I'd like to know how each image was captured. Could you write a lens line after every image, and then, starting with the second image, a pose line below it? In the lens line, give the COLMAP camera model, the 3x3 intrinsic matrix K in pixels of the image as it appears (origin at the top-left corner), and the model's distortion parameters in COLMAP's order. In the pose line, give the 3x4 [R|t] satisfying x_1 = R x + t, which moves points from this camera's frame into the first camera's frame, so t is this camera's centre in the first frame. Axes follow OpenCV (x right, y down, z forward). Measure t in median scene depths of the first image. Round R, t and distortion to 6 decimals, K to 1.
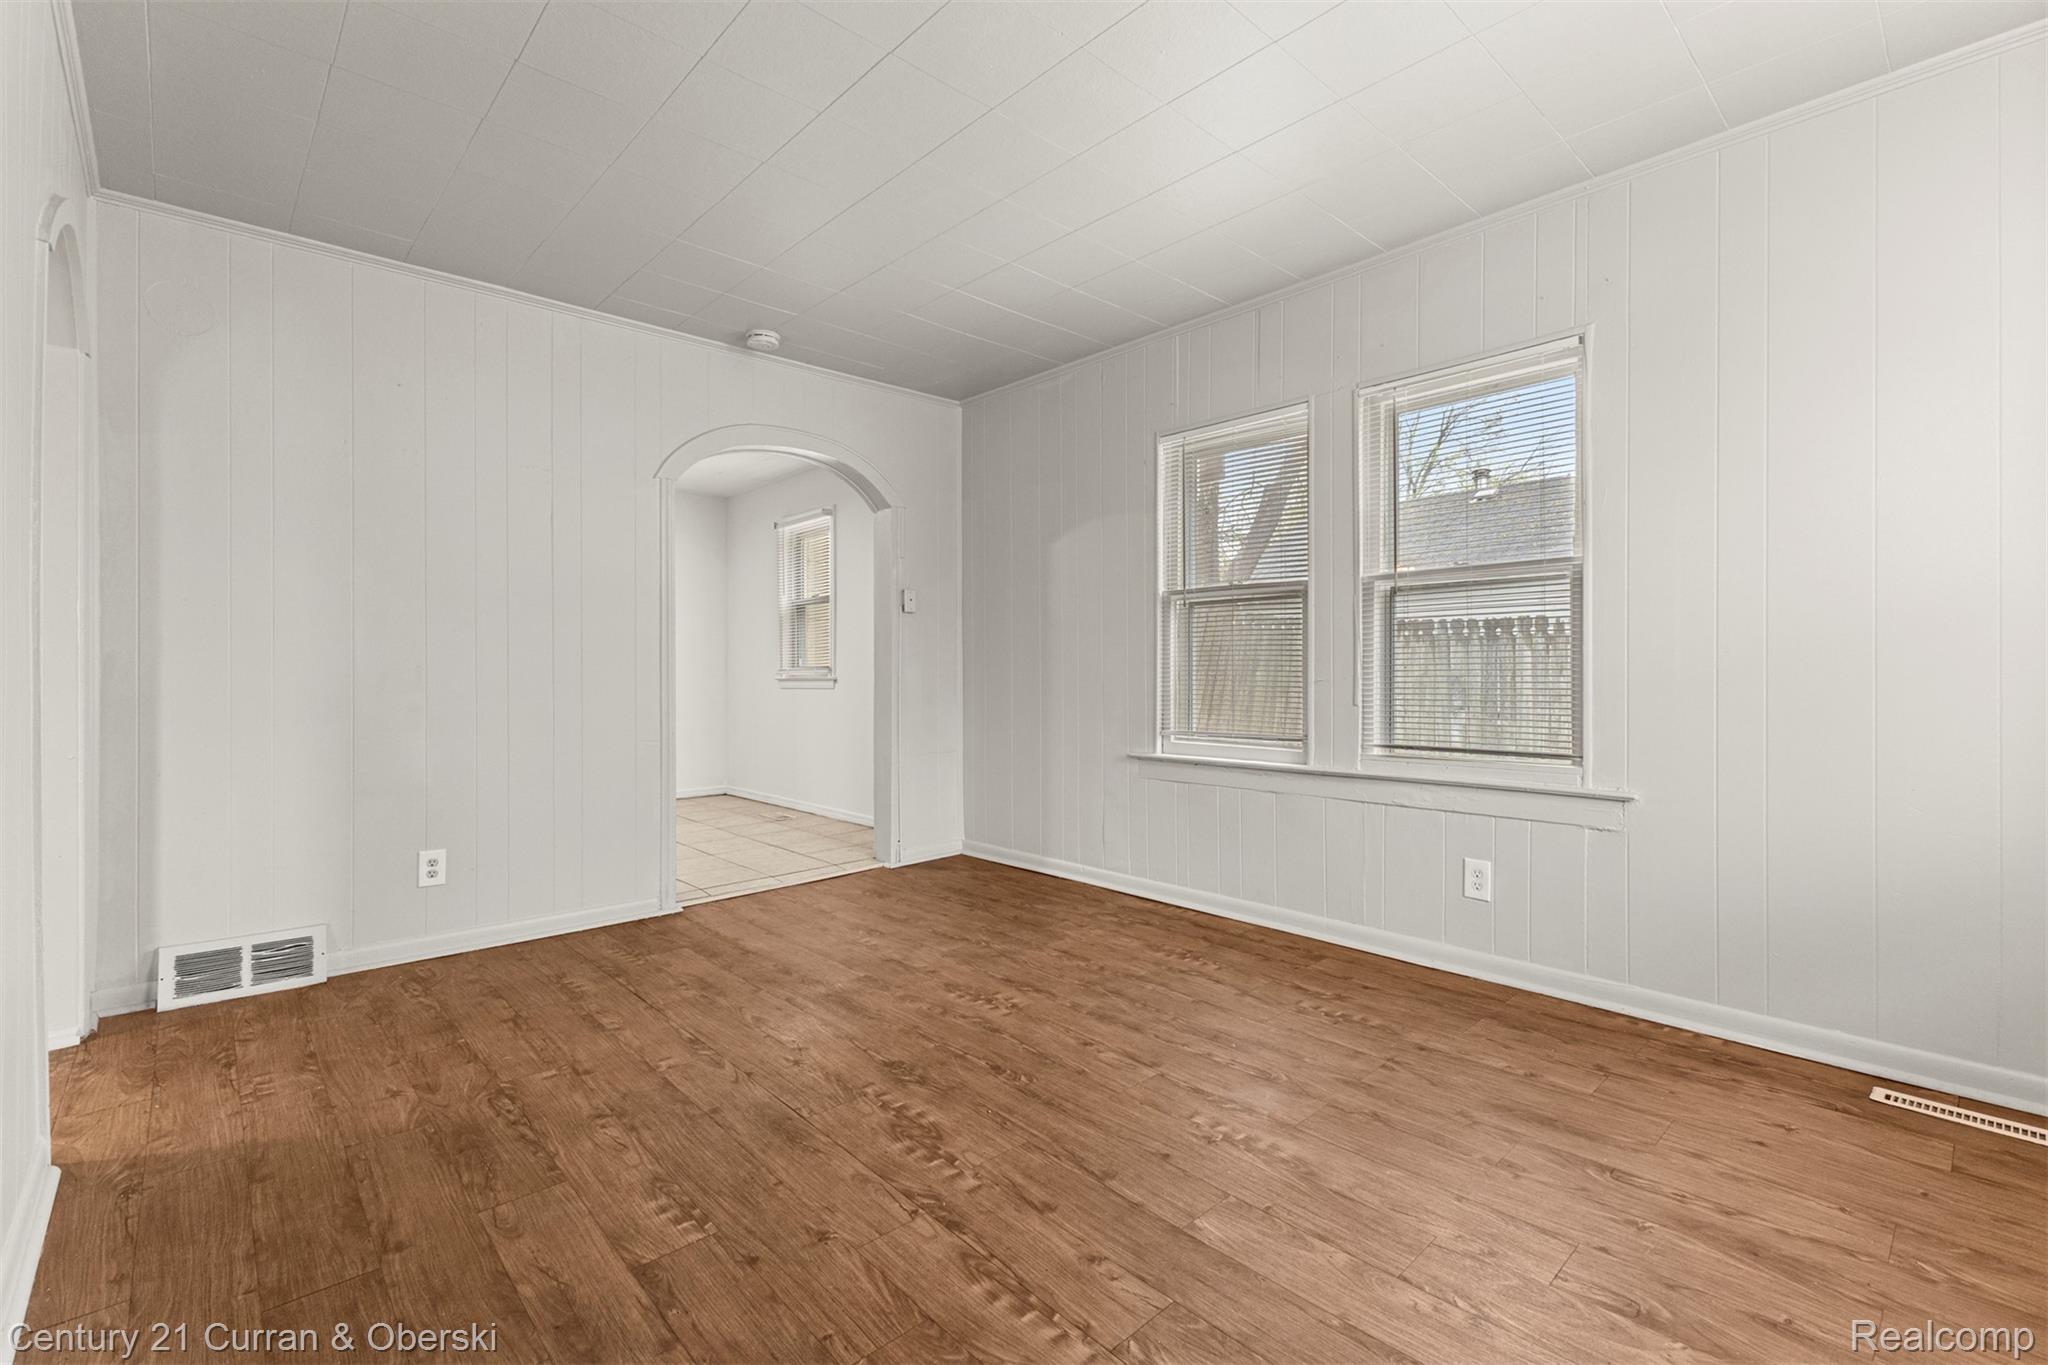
lens RADIAL K [[888.7, 0, 1022.4], [0, 888.7, 661.4], [0, 0, 1]] dist [0.003456, 0.000121]
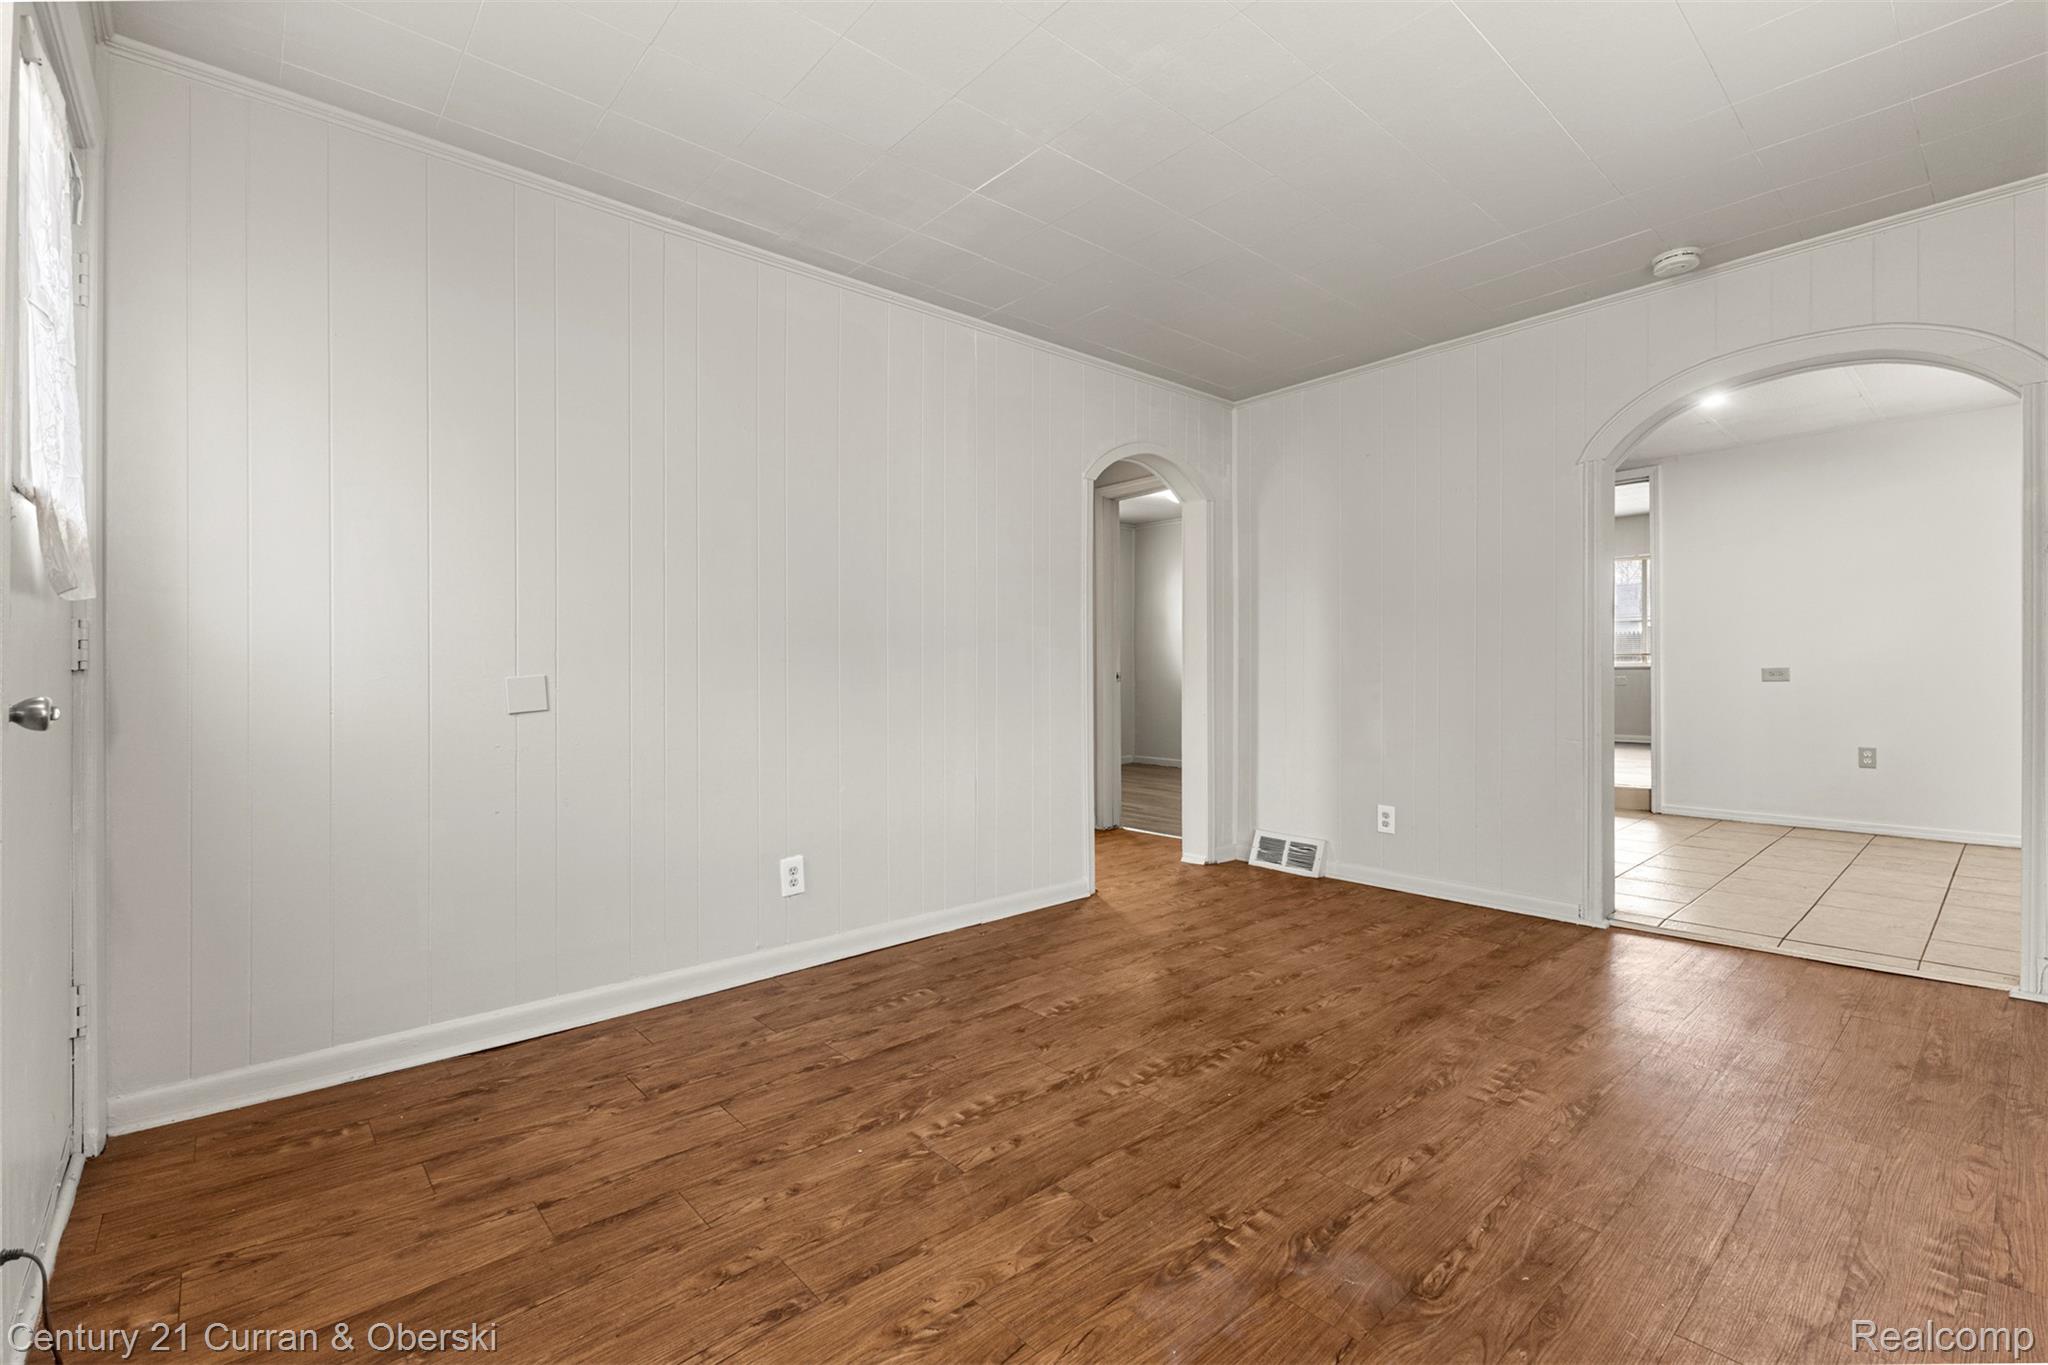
lens RADIAL K [[896.5, 0, 1026.9], [0, 896.5, 677.9], [0, 0, 1]] dist [0.007334, -0.000769]
pose [[-0.015746, 0.012231, -0.999801, 0.760883], [0.020425, 0.999720, 0.011909, 0.001091], [0.999667, -0.020234, -0.015991, 0.594090]]
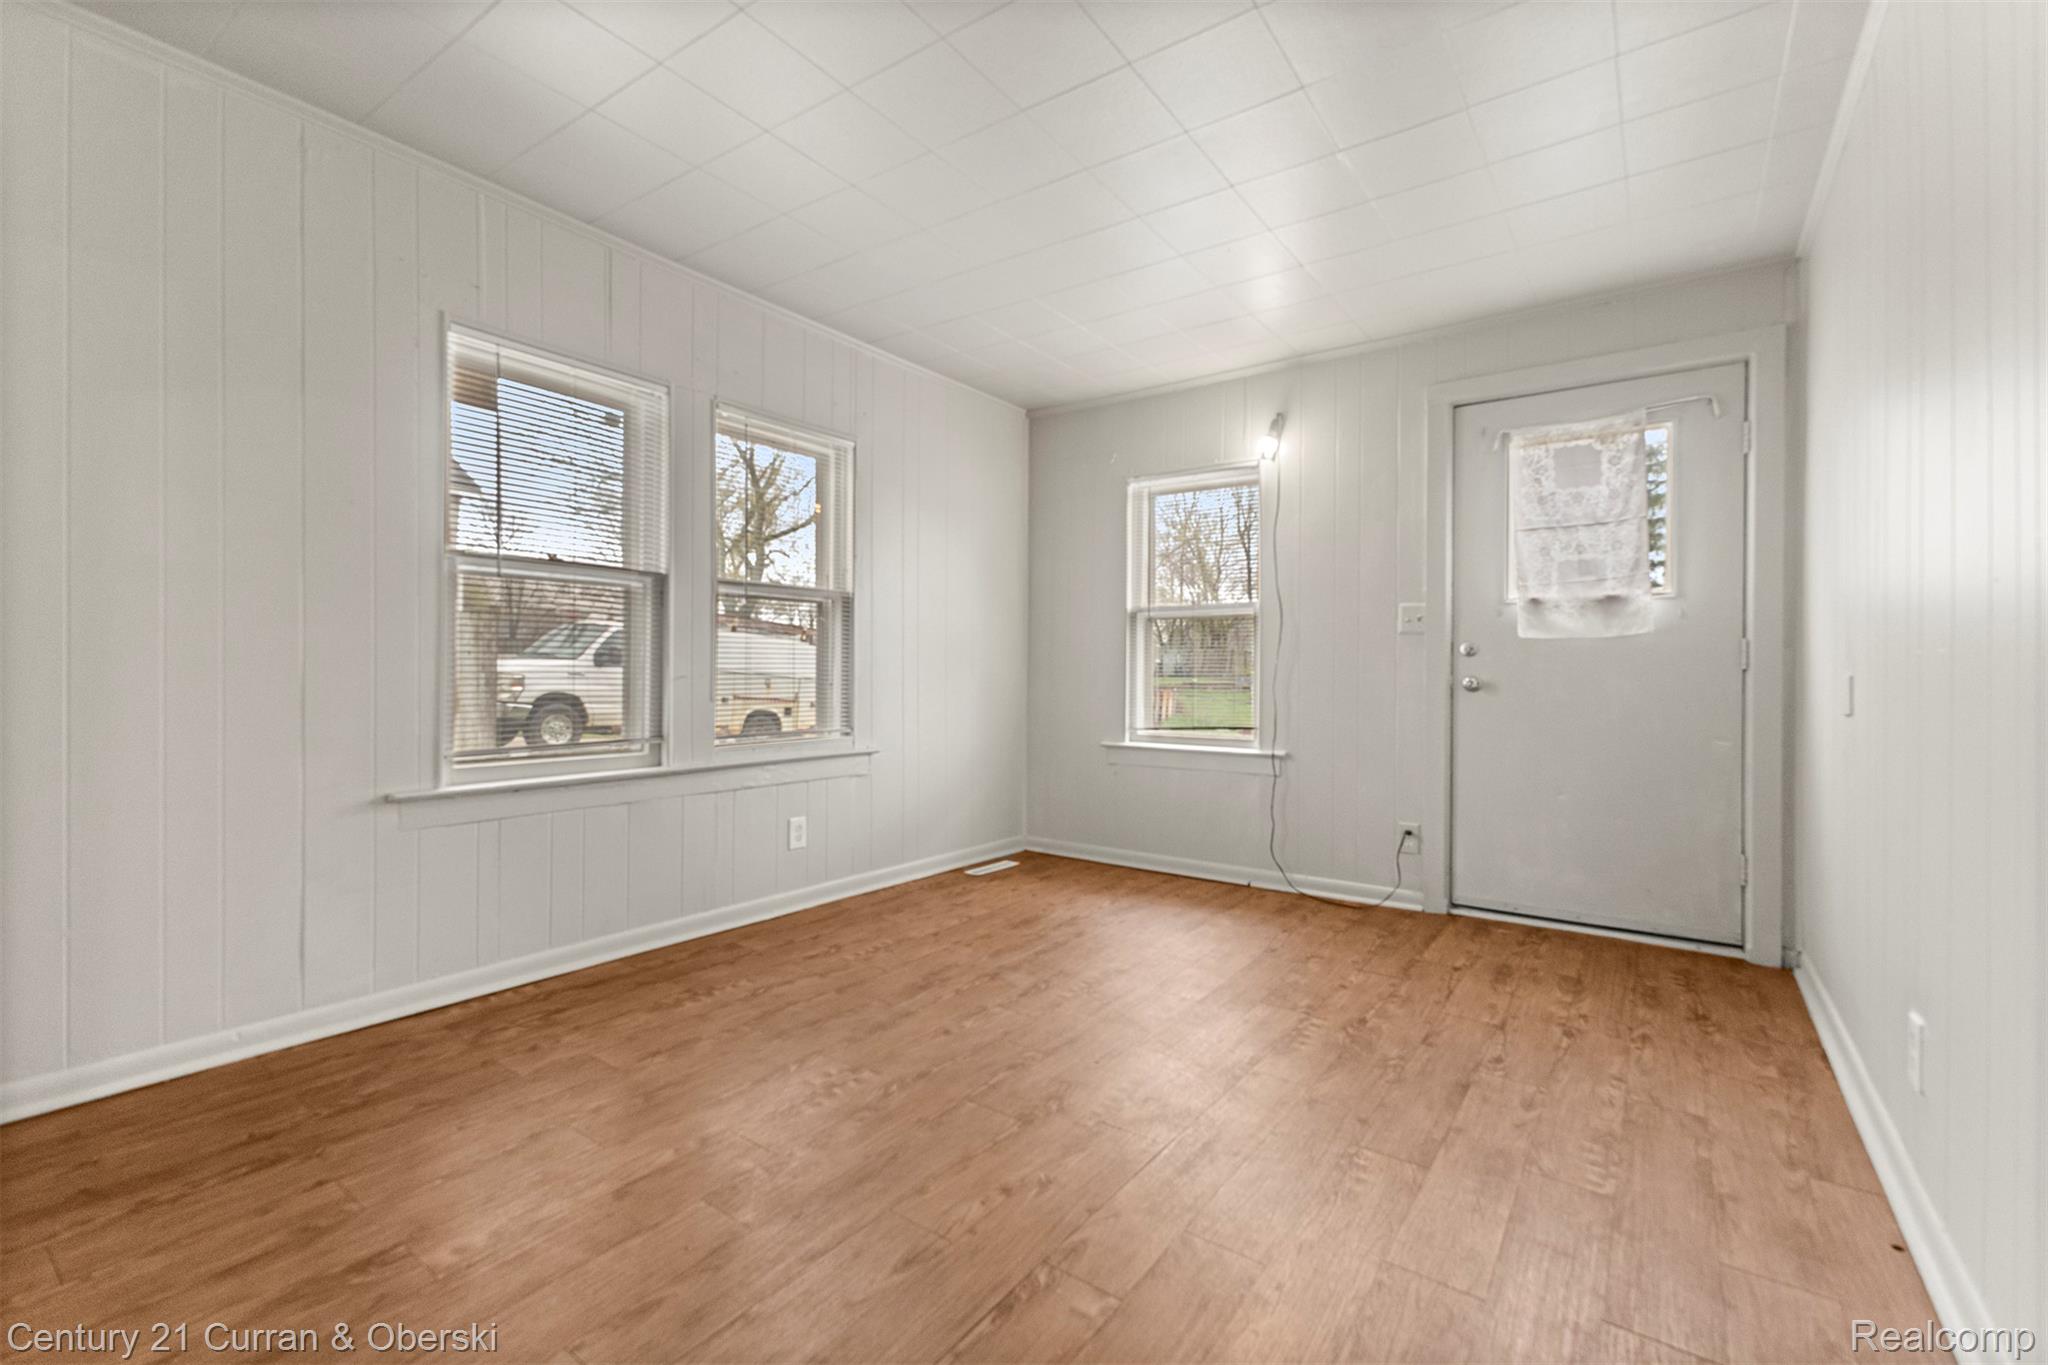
lens RADIAL K [[882.3, 0, 1025.1], [0, 882.3, 674.0], [0, 0, 1]] dist [0.007817, -0.003833]
pose [[-0.198888, -0.002695, 0.980018, -0.836951], [-0.019042, 0.999818, -0.001115, 0.014062], [-0.979837, -0.018883, -0.198904, 0.994636]]
